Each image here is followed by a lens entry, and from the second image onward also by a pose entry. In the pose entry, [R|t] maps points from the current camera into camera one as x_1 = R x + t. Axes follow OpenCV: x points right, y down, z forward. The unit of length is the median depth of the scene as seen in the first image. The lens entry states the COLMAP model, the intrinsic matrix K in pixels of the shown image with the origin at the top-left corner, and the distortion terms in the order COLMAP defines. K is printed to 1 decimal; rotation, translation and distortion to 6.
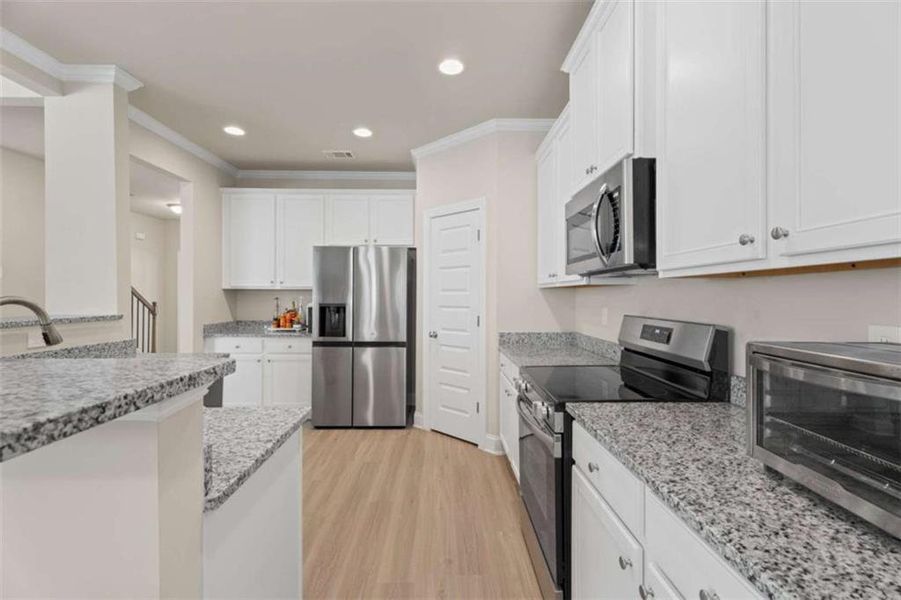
lens RADIAL K [[401.6, 0, 455.3], [0, 401.6, 298.6], [0, 0, 1]] dist [-0.000836, -0.000916]
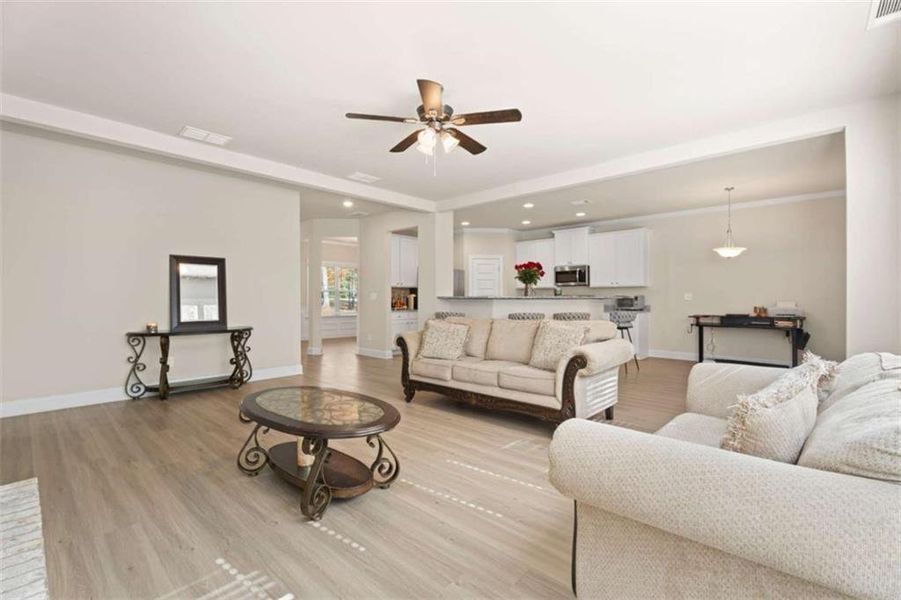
lens RADIAL K [[401.6, 0, 452.8], [0, 401.6, 297.8], [0, 0, 1]] dist [-0.000836, -0.000916]
pose [[0.698761, -0.002030, 0.715353, -2.030939], [0.006596, 0.999972, -0.003605, 0.040937], [-0.715325, 0.007237, 0.698754, -0.639854]]
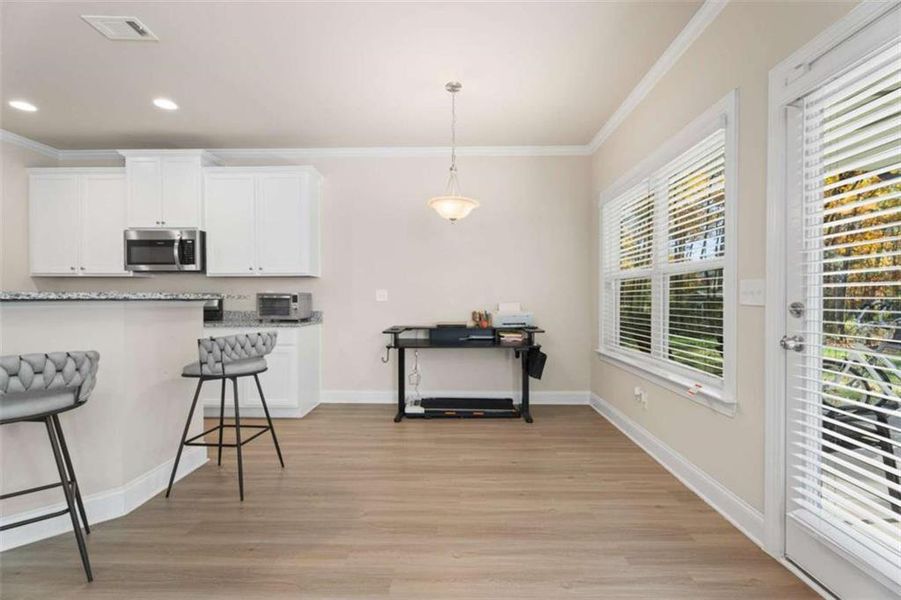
lens RADIAL K [[401.6, 0, 456.2], [0, 401.6, 299.1], [0, 0, 1]] dist [-0.000836, -0.000916]
pose [[0.043159, -0.008138, 0.999035, -0.914153], [0.004960, 0.999956, 0.007931, 0.037992], [-0.999056, 0.004613, 0.043197, -0.342250]]
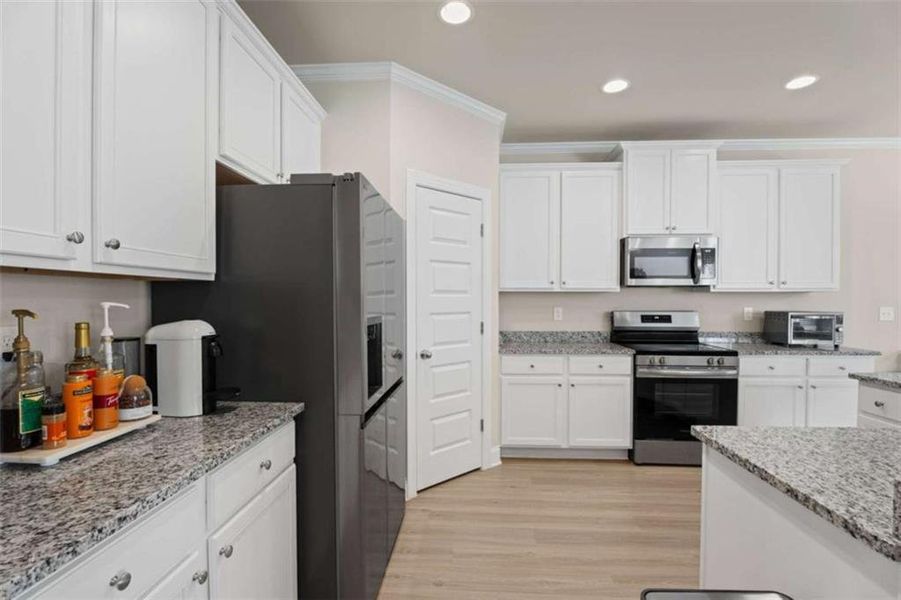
lens RADIAL K [[401.6, 0, 457.6], [0, 401.6, 305.4], [0, 0, 1]] dist [-0.000836, -0.000916]
pose [[0.085522, -0.018581, 0.996163, -0.810590], [0.004072, 0.999824, 0.018300, -0.009592], [-0.996328, 0.002492, 0.085583, 0.955632]]
